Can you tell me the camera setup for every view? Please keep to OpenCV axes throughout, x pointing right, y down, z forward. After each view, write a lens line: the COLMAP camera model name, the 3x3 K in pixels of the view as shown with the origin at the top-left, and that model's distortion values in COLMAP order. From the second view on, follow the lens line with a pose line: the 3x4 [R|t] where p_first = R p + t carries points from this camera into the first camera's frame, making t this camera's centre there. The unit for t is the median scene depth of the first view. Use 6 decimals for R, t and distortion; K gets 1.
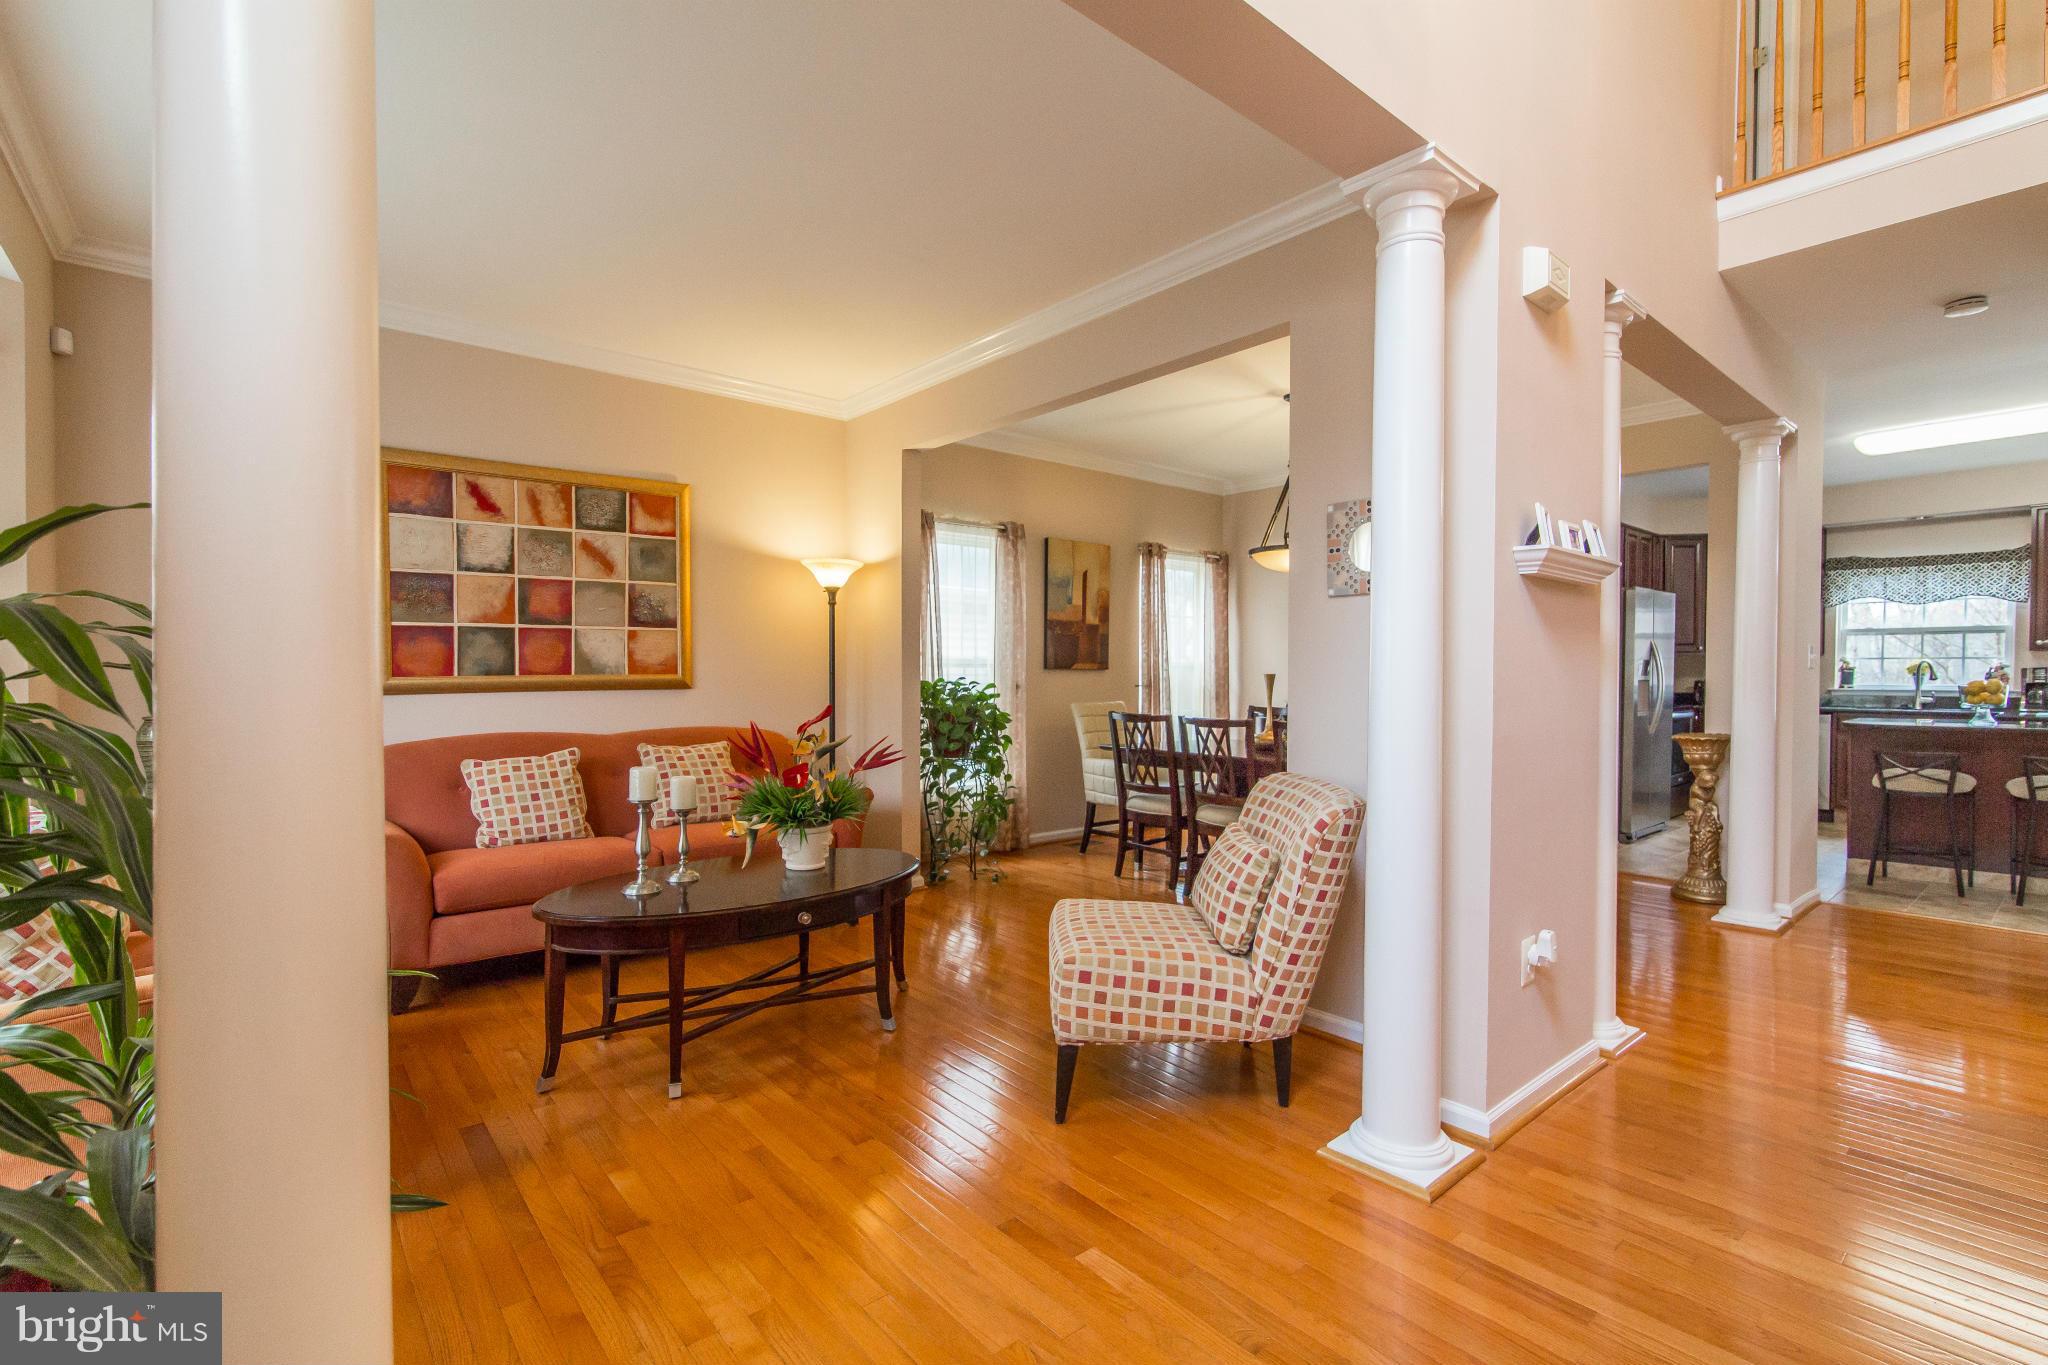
lens RADIAL K [[923.9, 0, 1035.0], [0, 923.9, 678.3], [0, 0, 1]] dist [0.001515, -0.001513]
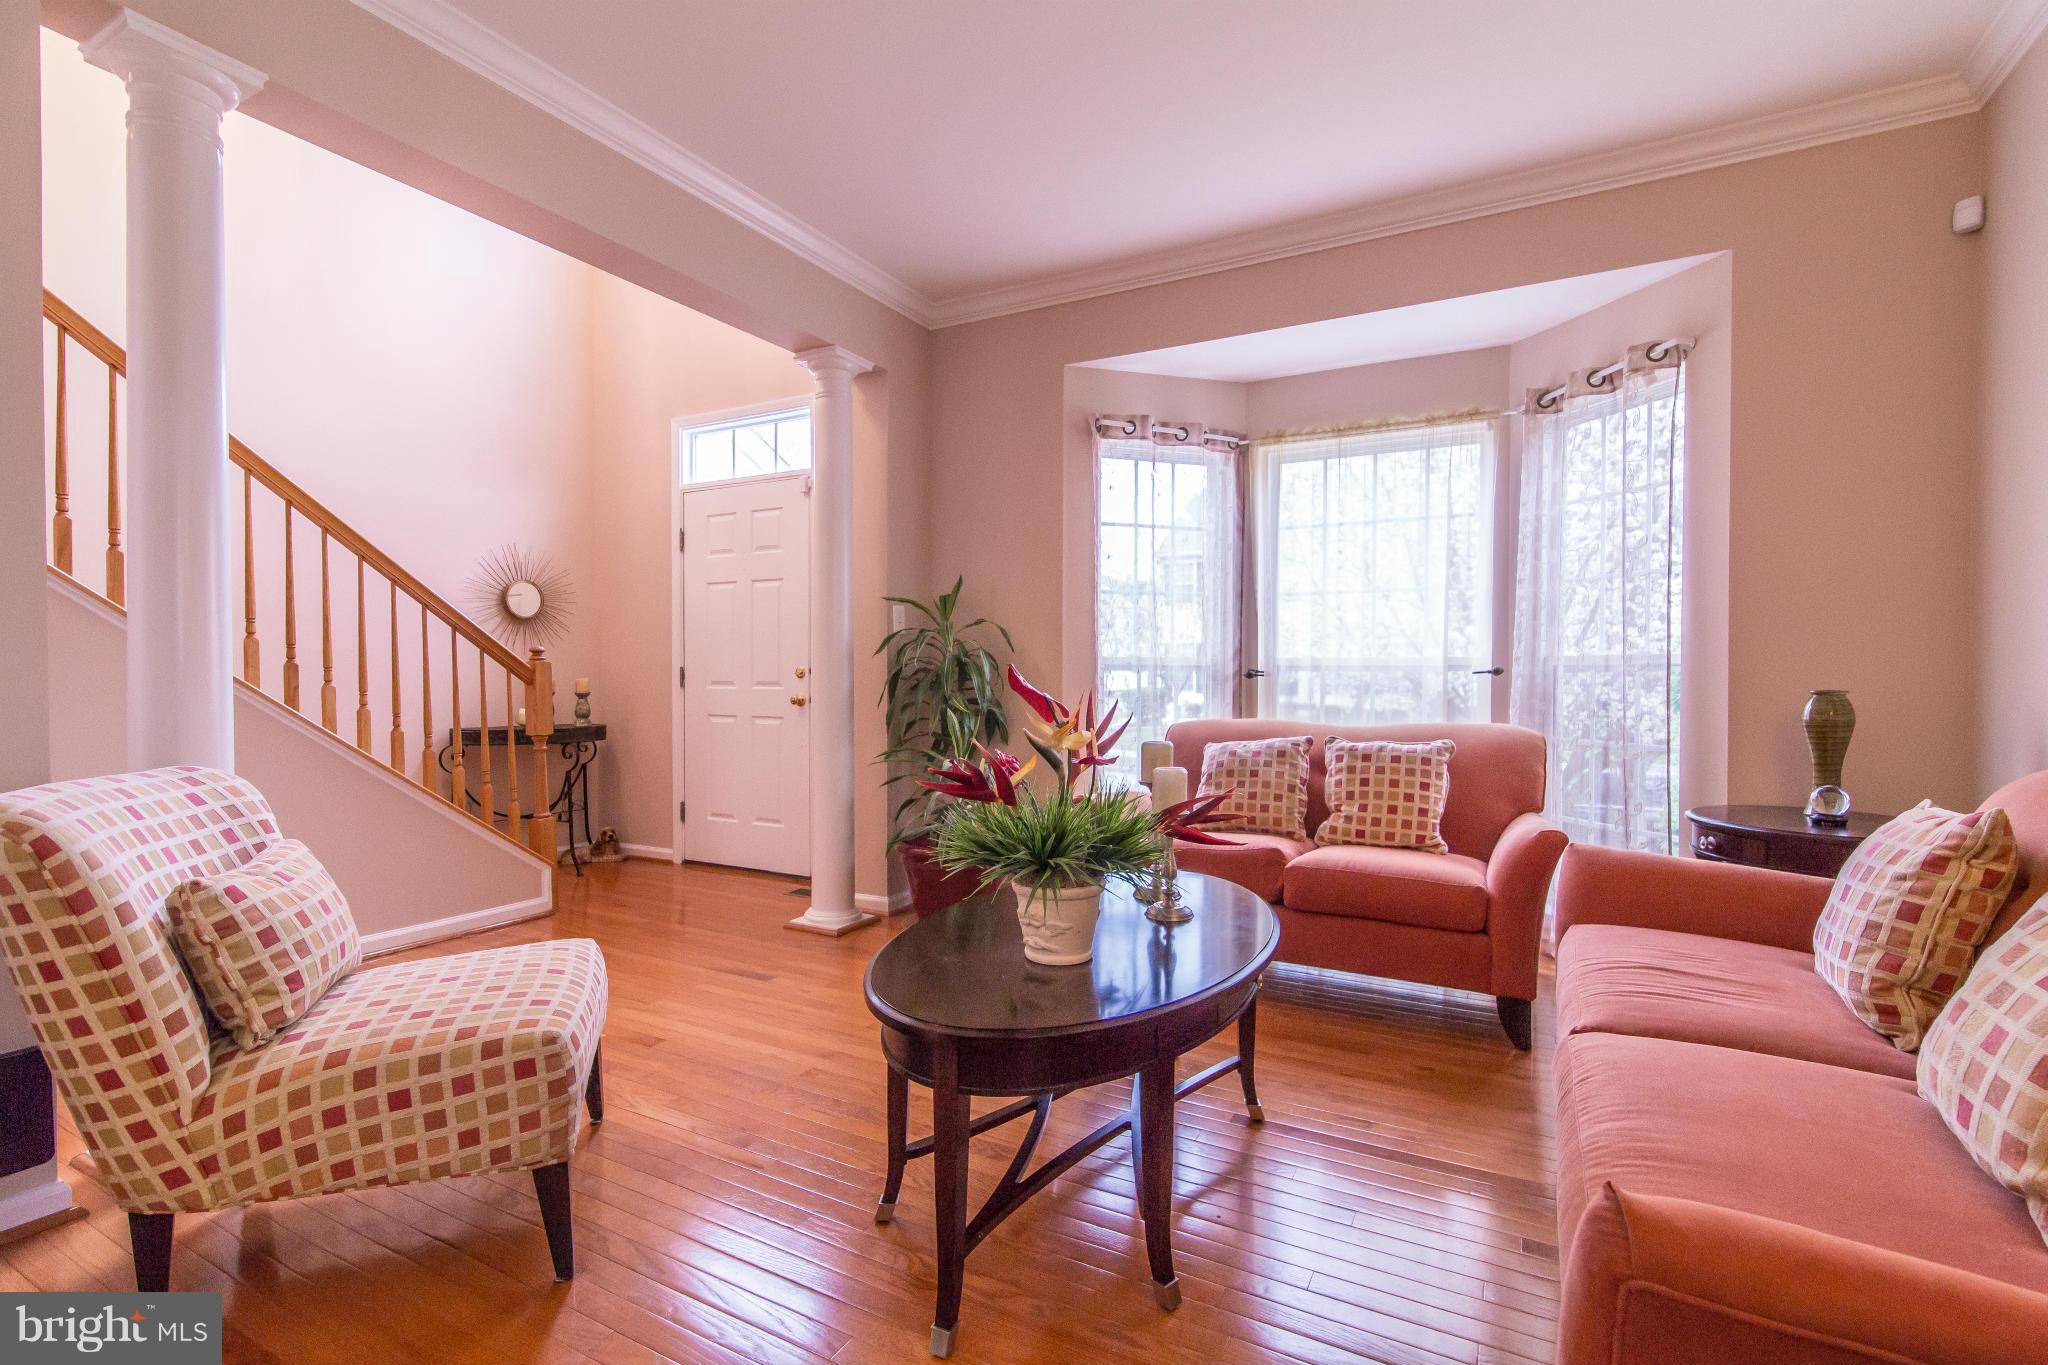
lens RADIAL K [[923.9, 0, 1041.1], [0, 923.9, 675.2], [0, 0, 1]] dist [0.001515, -0.001513]
pose [[-0.933273, -0.004530, -0.359139, -0.027674], [-0.006886, 0.999962, 0.005282, 0.019846], [0.359101, 0.007403, -0.933269, 1.030635]]
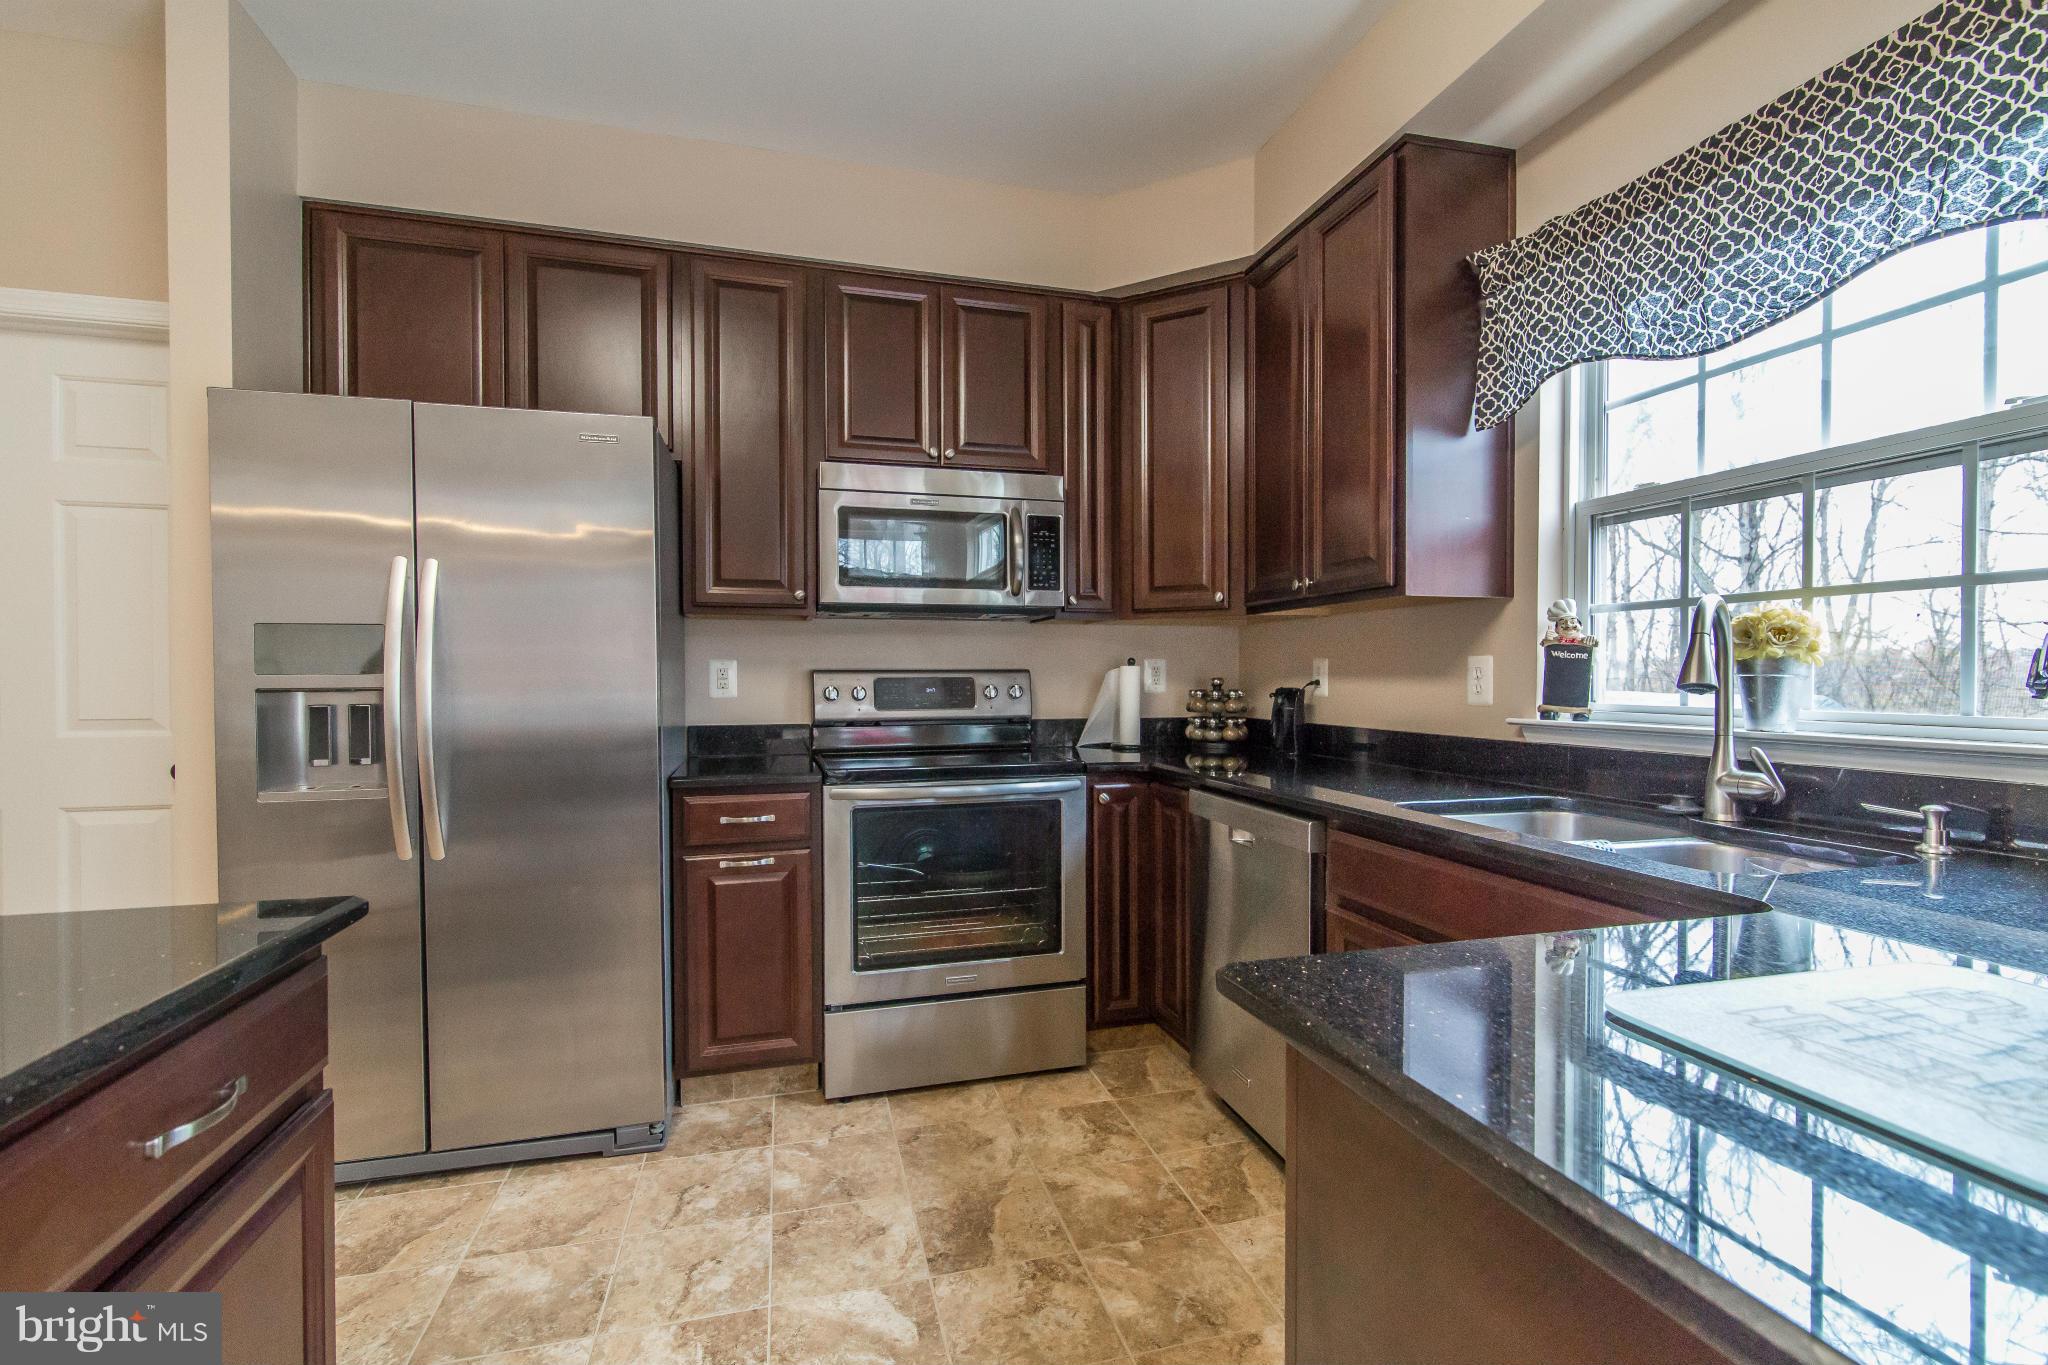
lens RADIAL K [[923.9, 0, 1041.9], [0, 923.9, 681.9], [0, 0, 1]] dist [0.001515, -0.001513]
pose [[0.908603, -0.002690, -0.417653, 1.381484], [0.002471, 0.999996, -0.001064, -0.000827], [0.417655, -0.000066, 0.908606, 1.116630]]
